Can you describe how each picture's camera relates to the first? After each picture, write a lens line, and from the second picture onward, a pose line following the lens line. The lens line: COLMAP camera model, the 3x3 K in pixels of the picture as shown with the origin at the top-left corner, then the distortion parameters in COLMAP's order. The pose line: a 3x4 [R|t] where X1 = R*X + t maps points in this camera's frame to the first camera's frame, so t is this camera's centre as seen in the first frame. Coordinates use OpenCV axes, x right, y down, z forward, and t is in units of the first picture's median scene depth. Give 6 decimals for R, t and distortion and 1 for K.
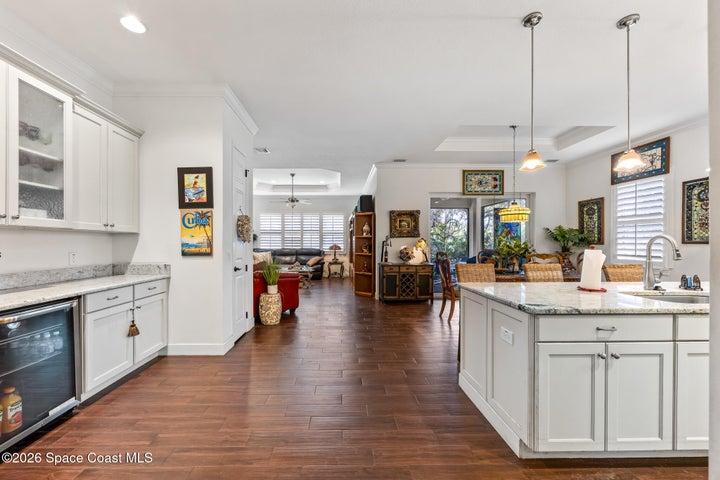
lens RADIAL K [[275.4, 0, 346.0], [0, 275.4, 244.4], [0, 0, 1]] dist [-0.001343, -0.000605]
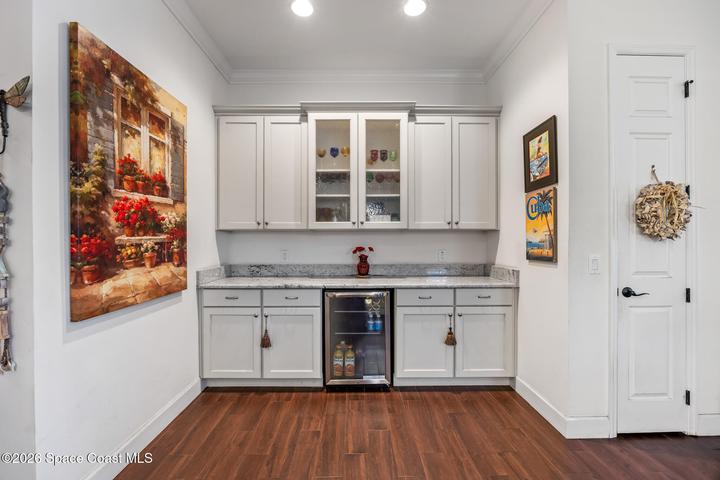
lens RADIAL K [[306.5, 0, 357.5], [0, 306.5, 242.7], [0, 0, 1]] dist [-0.008586, -0.000222]
pose [[-0.002941, 0.005352, -0.999981, 0.099946], [-0.001291, 0.999985, 0.005356, -0.002697], [0.999995, 0.001306, -0.002934, 0.308079]]
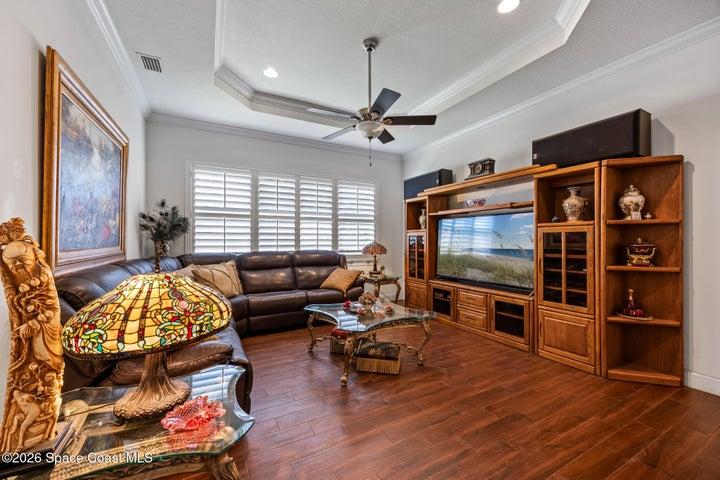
lens RADIAL K [[275.4, 0, 357.5], [0, 275.4, 238.6], [0, 0, 1]] dist [-0.001343, -0.000605]
pose [[0.890495, 0.000447, 0.454994, -0.523137], [0.003728, 0.999959, -0.008279, -0.004749], [-0.454979, 0.009069, 0.890456, 0.999718]]
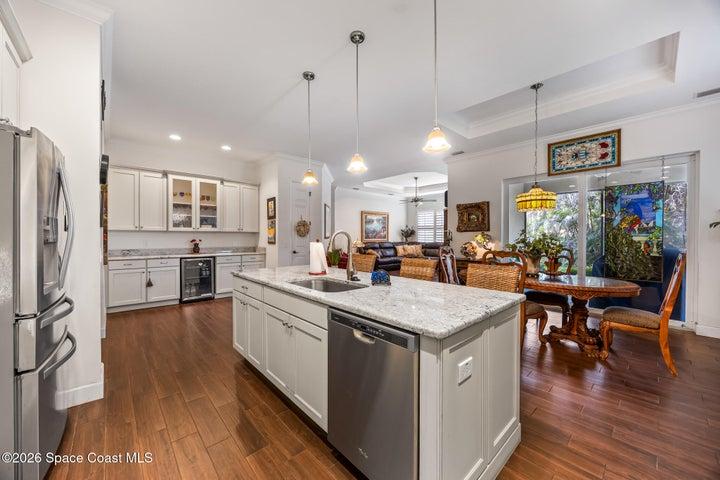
lens RADIAL K [[275.4, 0, 357.5], [0, 275.4, 240.6], [0, 0, 1]] dist [-0.001343, -0.000605]
pose [[0.661302, 0.011706, -0.750029, 0.714420], [-0.006323, 0.999930, 0.010031, -0.001975], [0.750093, -0.001891, 0.661329, 0.092335]]
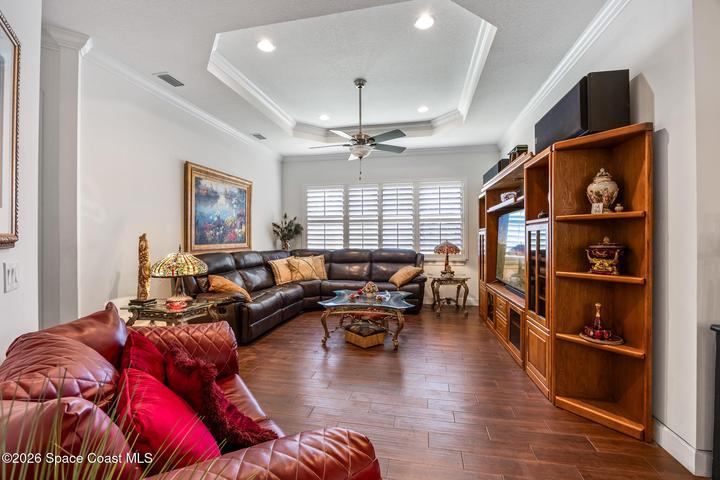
lens RADIAL K [[306.9, 0, 361.7], [0, 306.9, 239.6], [0, 0, 1]] dist [-0.033268, -0.000333]
pose [[0.977158, -0.002683, -0.212499, -0.129065], [0.001784, 0.999989, -0.004423, -0.003501], [0.212508, 0.003943, 0.977151, 0.761122]]
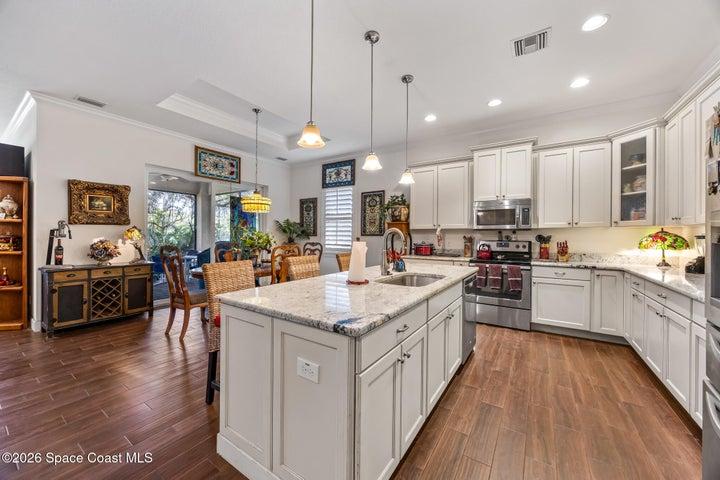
lens RADIAL K [[275.4, 0, 357.1], [0, 275.4, 236.8], [0, 0, 1]] dist [-0.001343, -0.000605]
pose [[0.569961, 0.000580, 0.821671, 0.026194], [-0.003548, 0.999992, 0.001756, 0.000469], [-0.821664, -0.003916, 0.569959, 0.143147]]
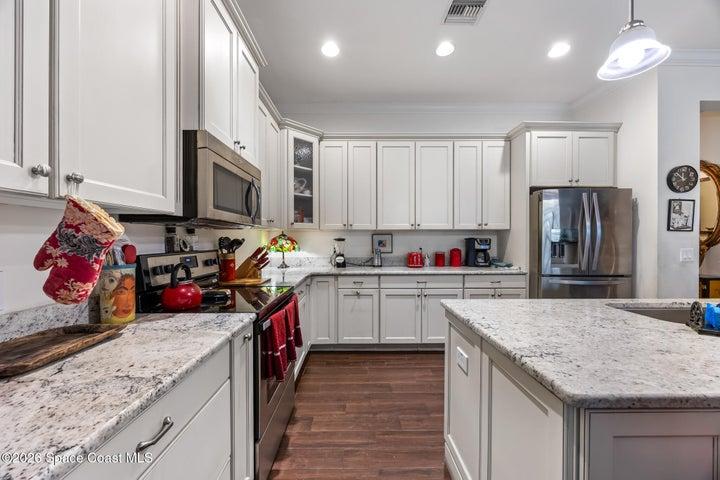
lens RADIAL K [[275.4, 0, 359.9], [0, 275.4, 239.0], [0, 0, 1]] dist [-0.001343, -0.000605]
pose [[-0.999996, 0.002636, 0.001431, 0.687909], [0.002638, 0.999996, 0.001078, -0.002763], [-0.001428, 0.001082, -0.999998, 0.542474]]
